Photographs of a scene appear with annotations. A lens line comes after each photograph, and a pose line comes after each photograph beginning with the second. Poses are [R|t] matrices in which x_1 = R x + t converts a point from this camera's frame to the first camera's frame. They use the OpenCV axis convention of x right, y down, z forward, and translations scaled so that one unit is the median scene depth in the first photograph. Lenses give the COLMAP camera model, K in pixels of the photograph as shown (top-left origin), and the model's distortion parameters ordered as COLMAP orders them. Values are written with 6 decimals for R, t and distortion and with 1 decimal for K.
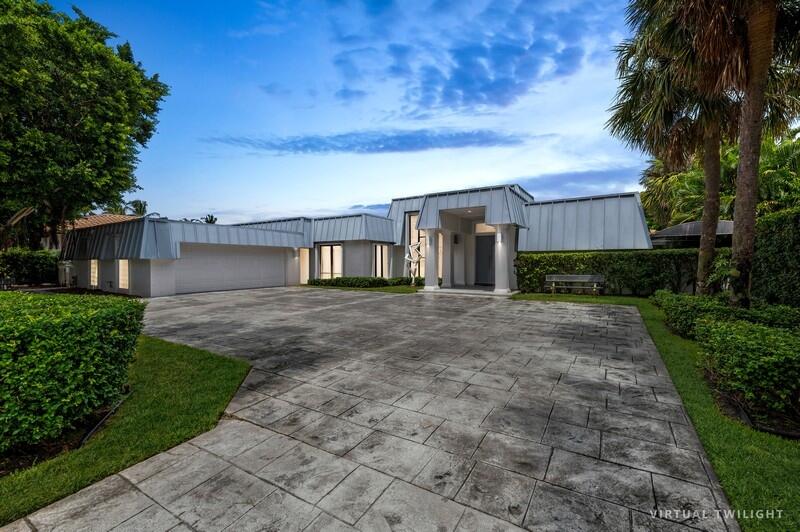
lens RADIAL K [[338.8, 0, 400.0], [0, 338.8, 266.0], [0, 0, 1]] dist [0.000732, 0.000051]
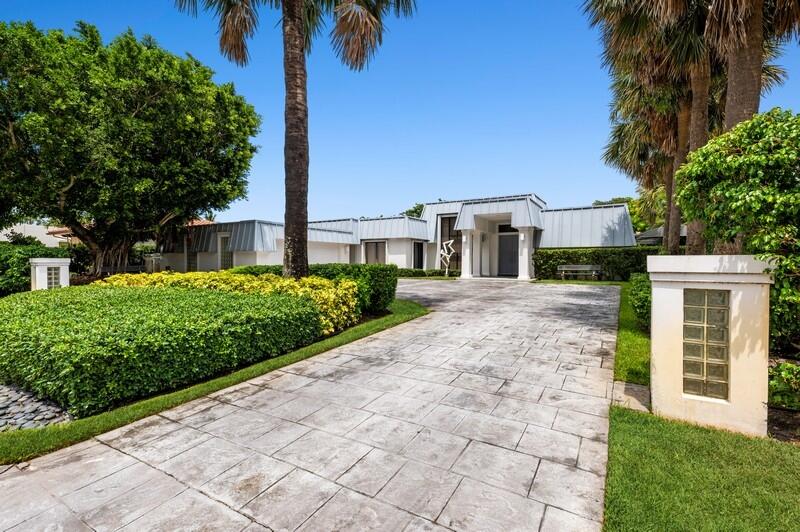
lens RADIAL K [[361.7, 0, 400.0], [0, 361.7, 266.0], [0, 0, 1]] dist [-0.000588, -0.000076]
pose [[0.999956, 0.006112, 0.007058, -0.196280], [-0.006122, 0.999980, 0.001414, 0.030833], [-0.007049, -0.001457, 0.999974, -0.410911]]
